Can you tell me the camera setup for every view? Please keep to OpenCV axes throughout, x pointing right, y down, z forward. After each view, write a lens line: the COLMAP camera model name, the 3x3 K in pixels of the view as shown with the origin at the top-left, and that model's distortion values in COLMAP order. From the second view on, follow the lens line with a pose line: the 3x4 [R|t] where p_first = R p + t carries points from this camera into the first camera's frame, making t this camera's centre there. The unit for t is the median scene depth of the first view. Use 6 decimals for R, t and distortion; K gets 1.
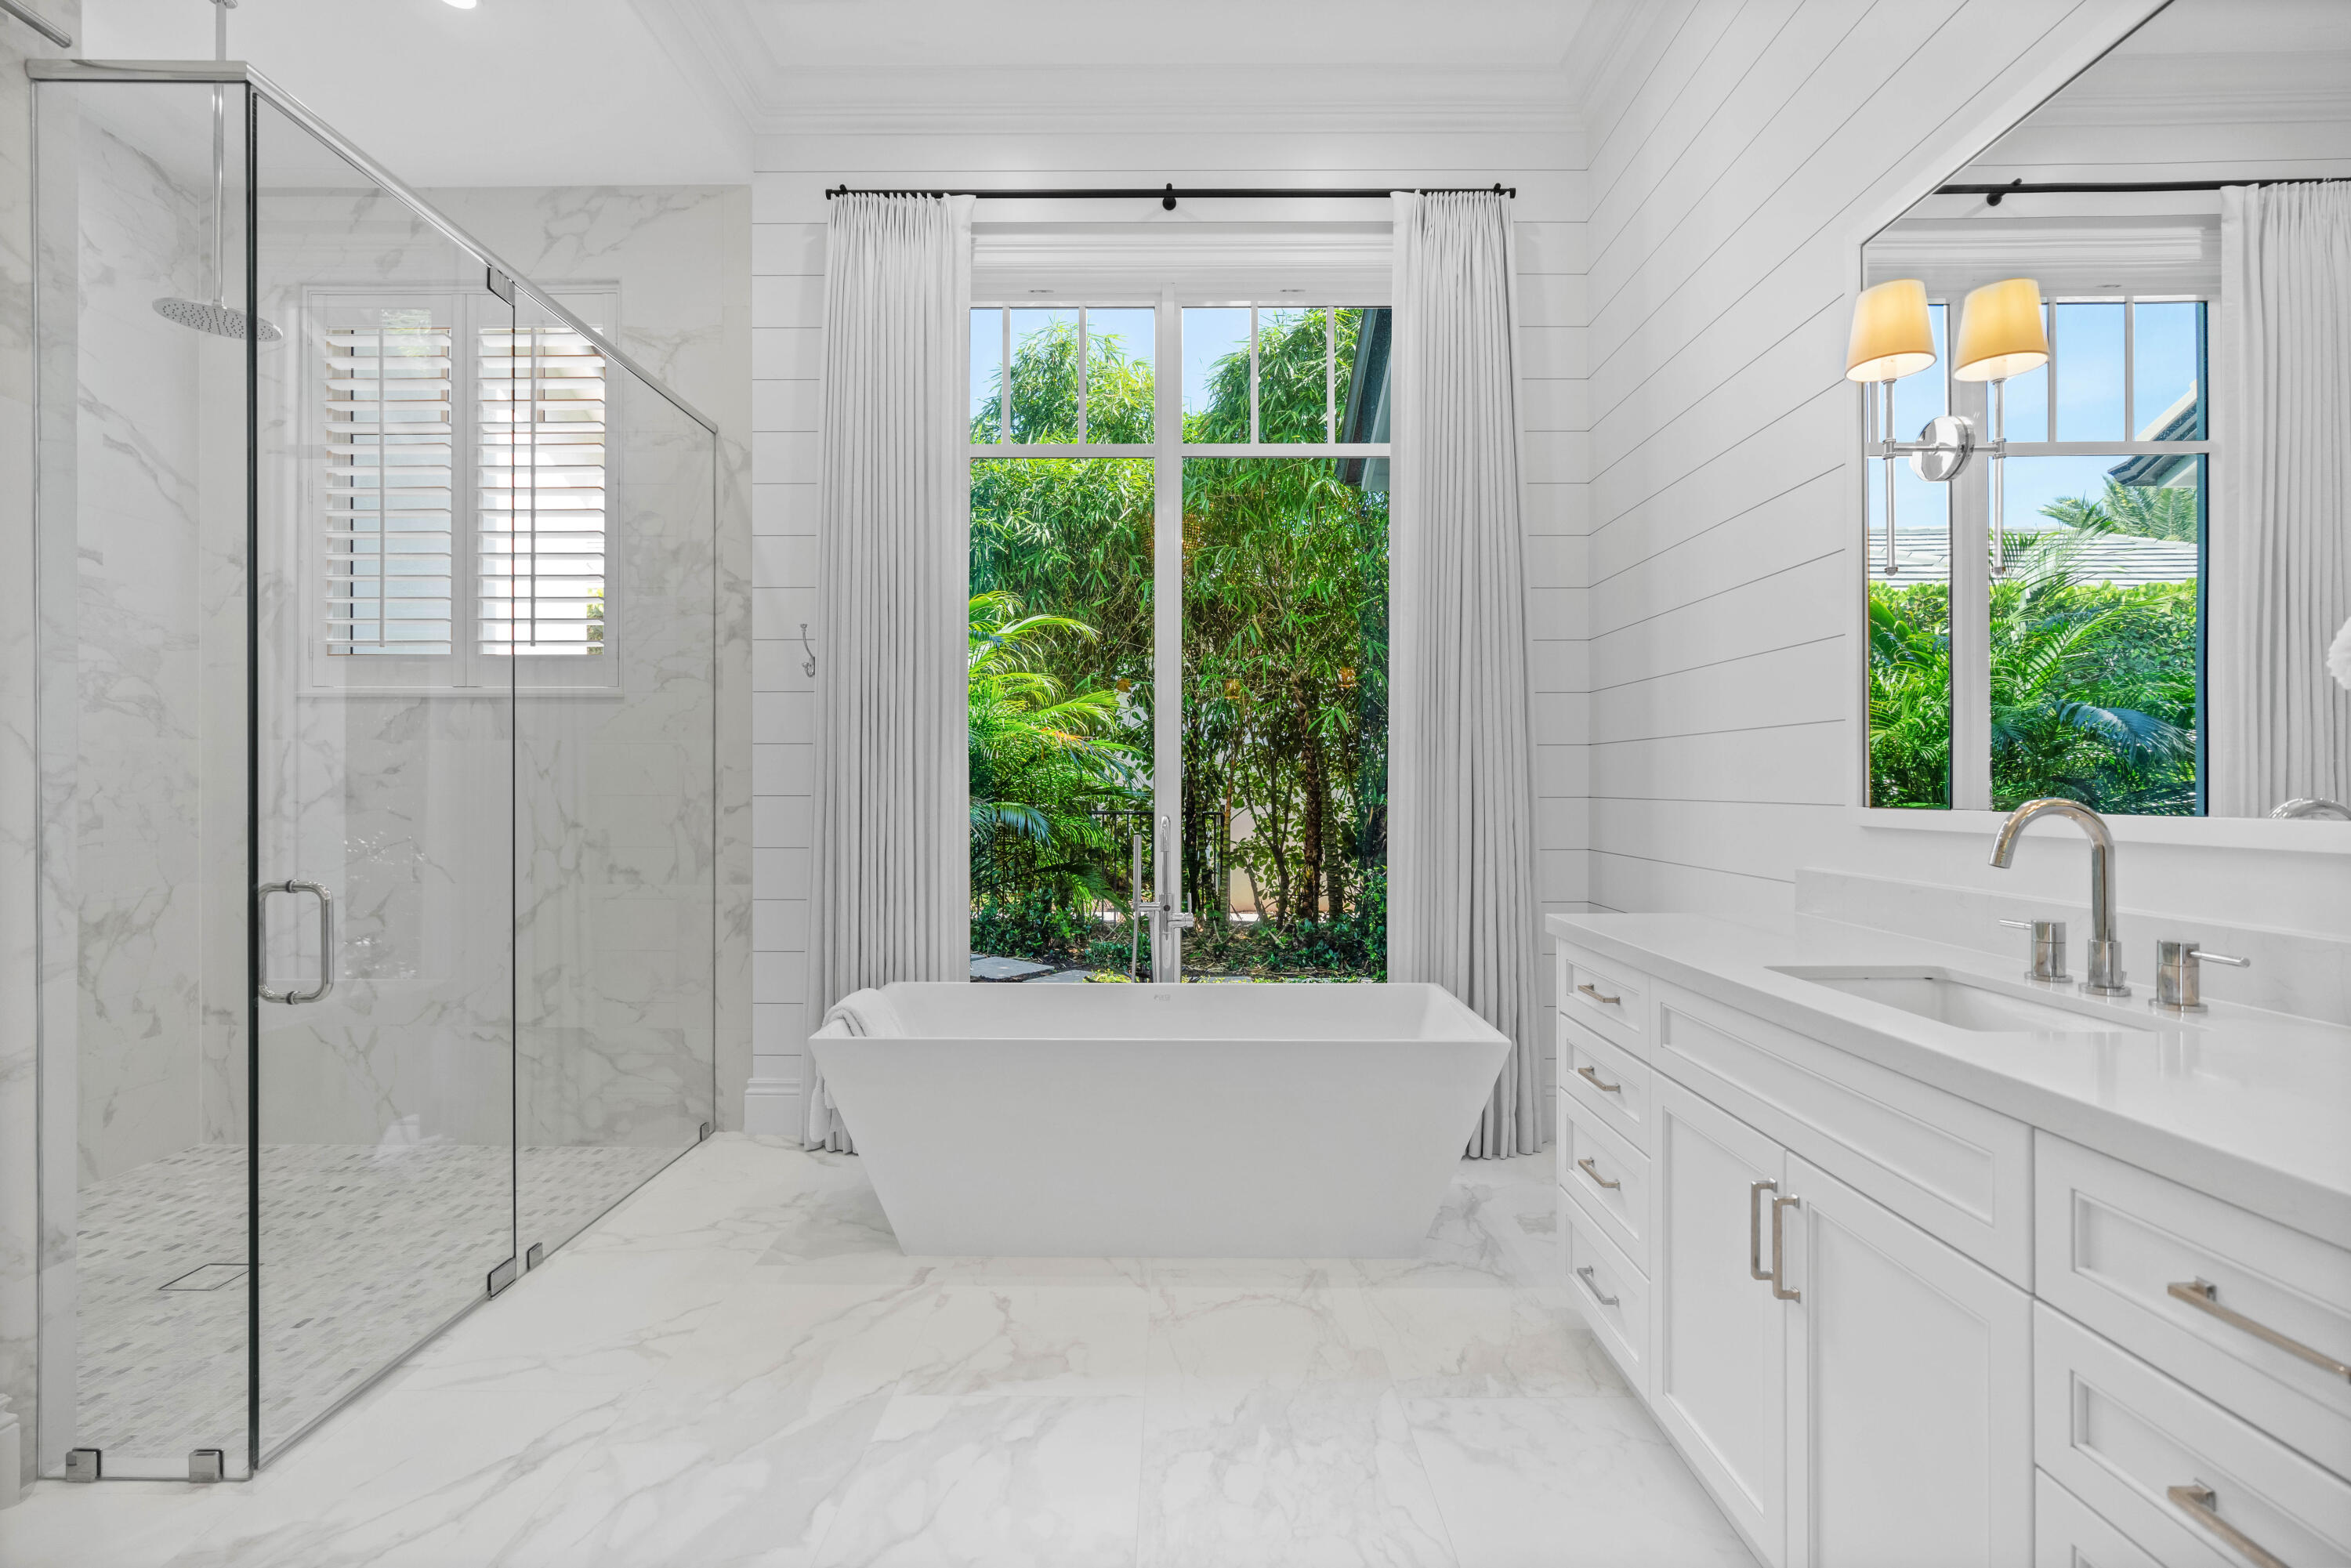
lens RADIAL K [[1056.4, 0, 1159.9], [0, 1056.4, 786.0], [0, 0, 1]] dist [-0.014122, 0.006605]
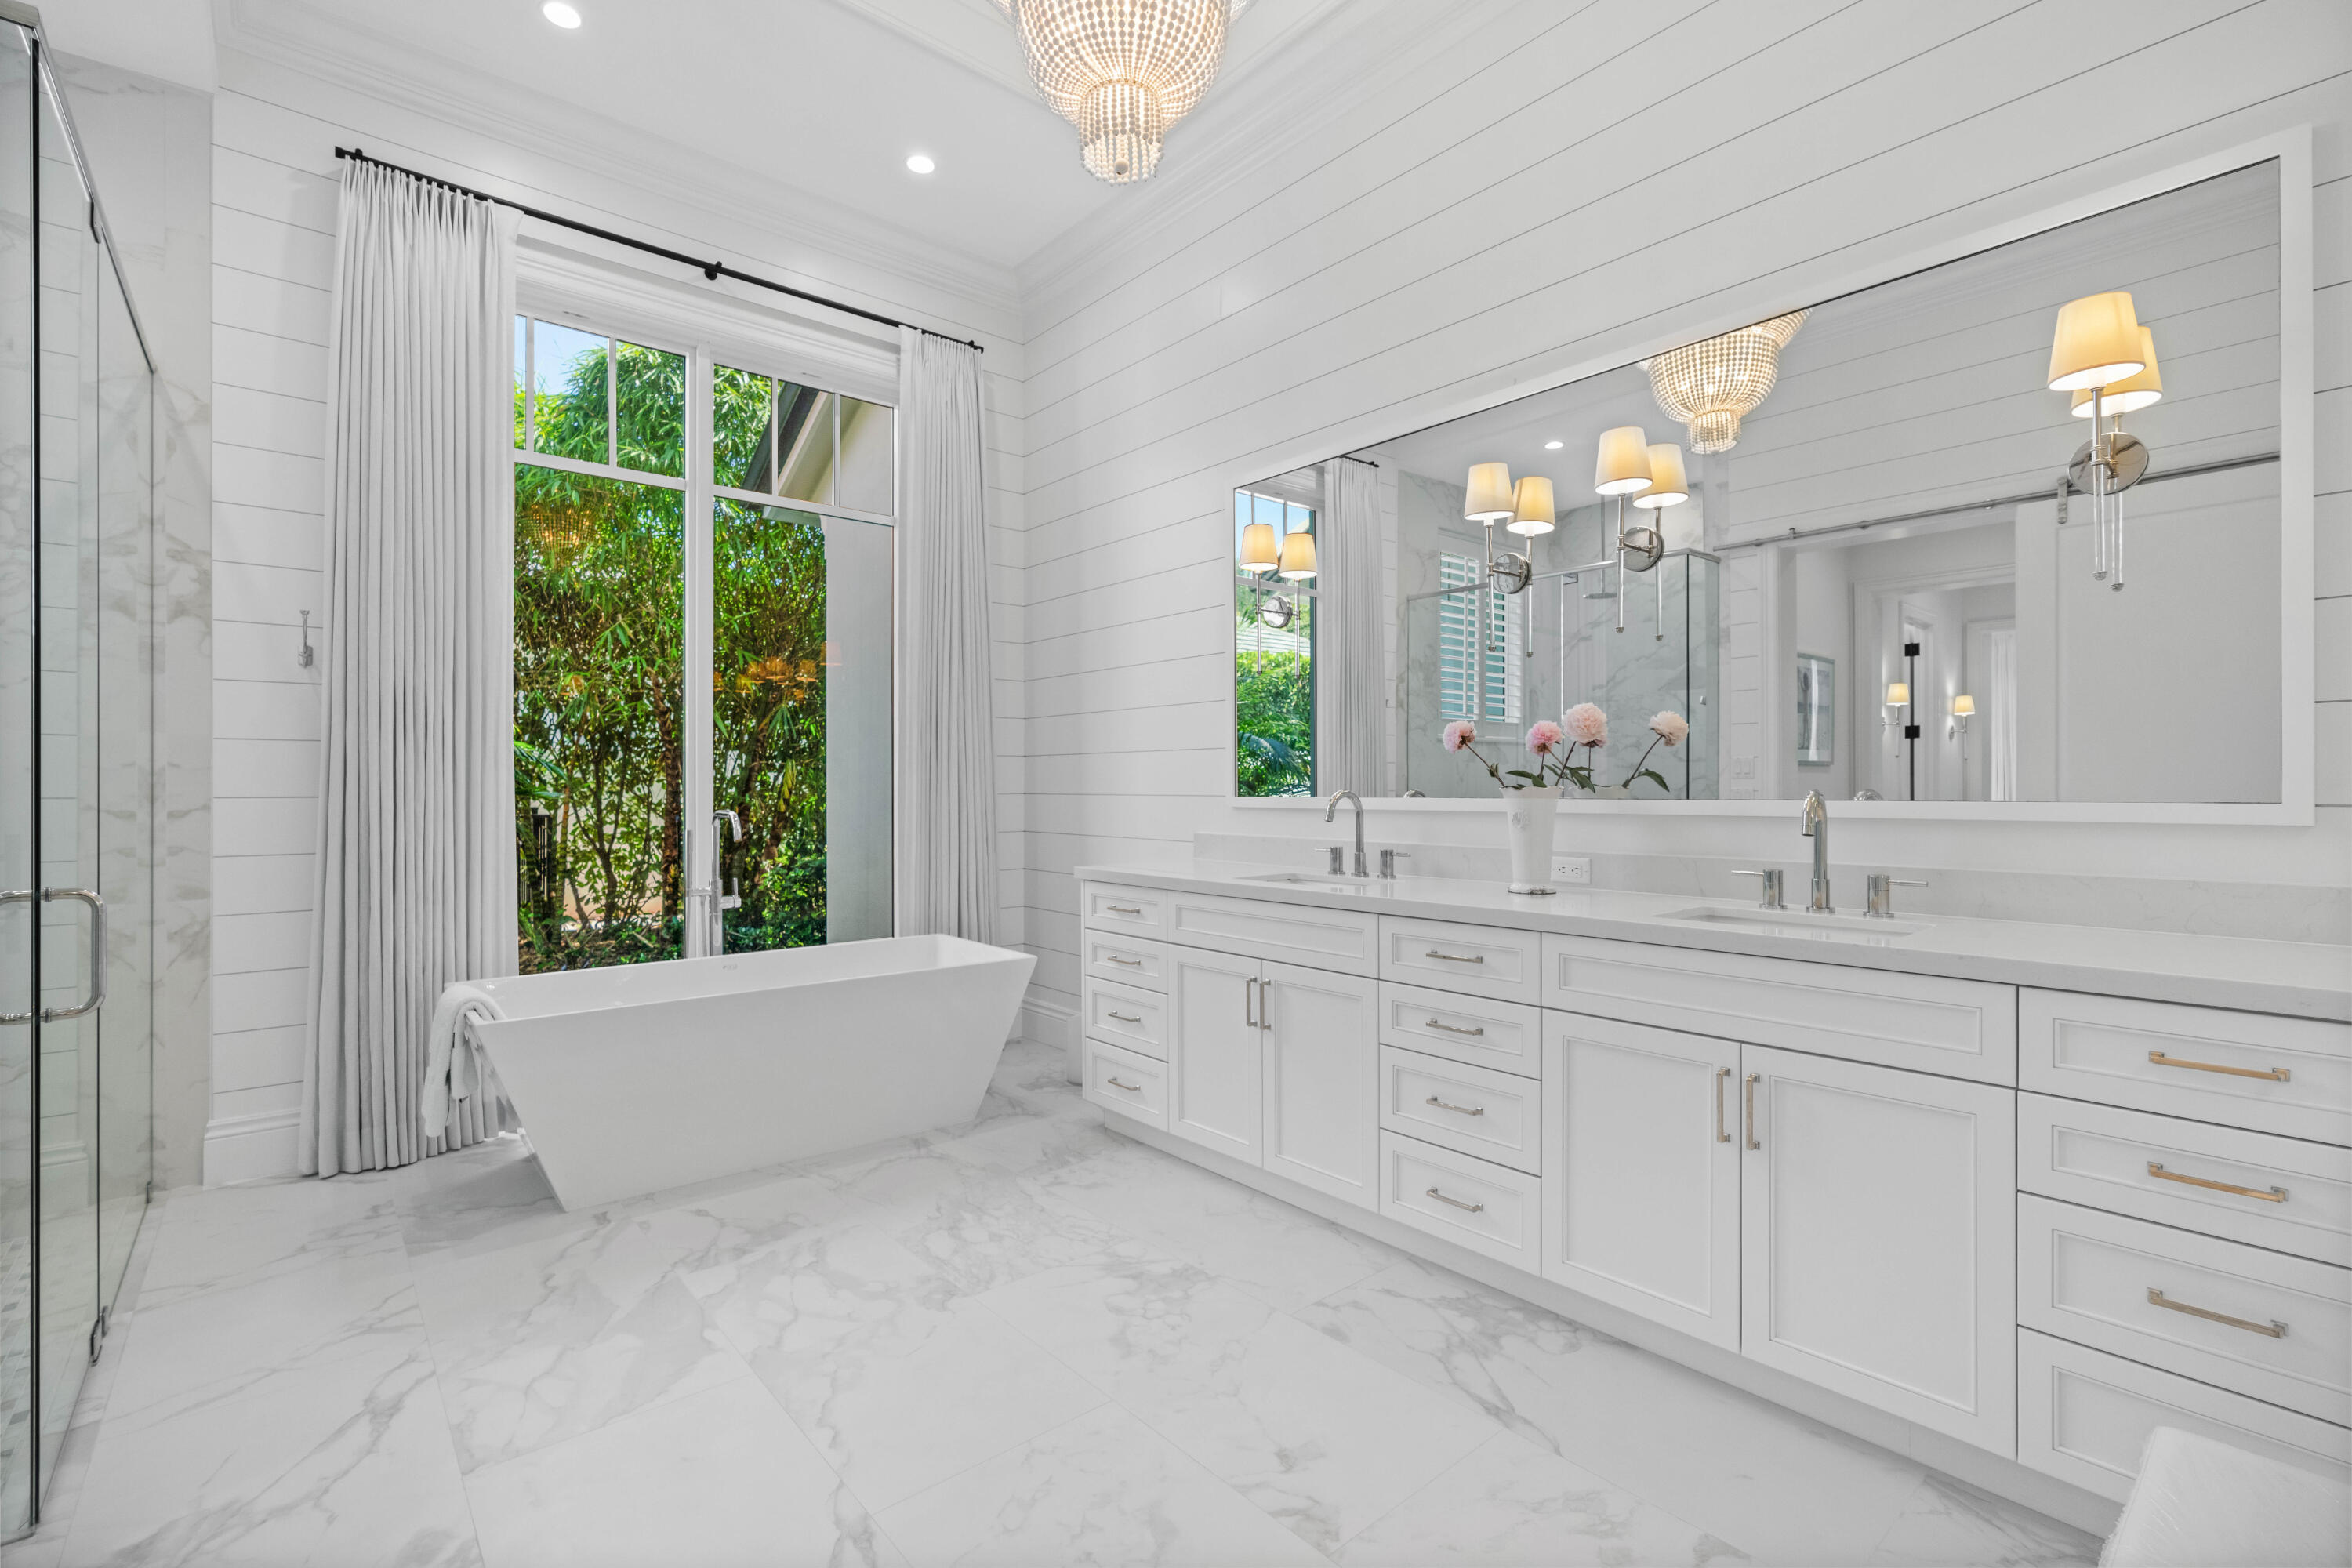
lens RADIAL K [[1056.9, 0, 1166.4], [0, 1056.9, 786.0], [0, 0, 1]] dist [-0.014122, 0.006605]
pose [[0.755443, -0.000932, 0.655214, -0.386518], [0.001781, 0.999998, -0.000631, 0.001655], [-0.655212, 0.001643, 0.755443, -0.191504]]
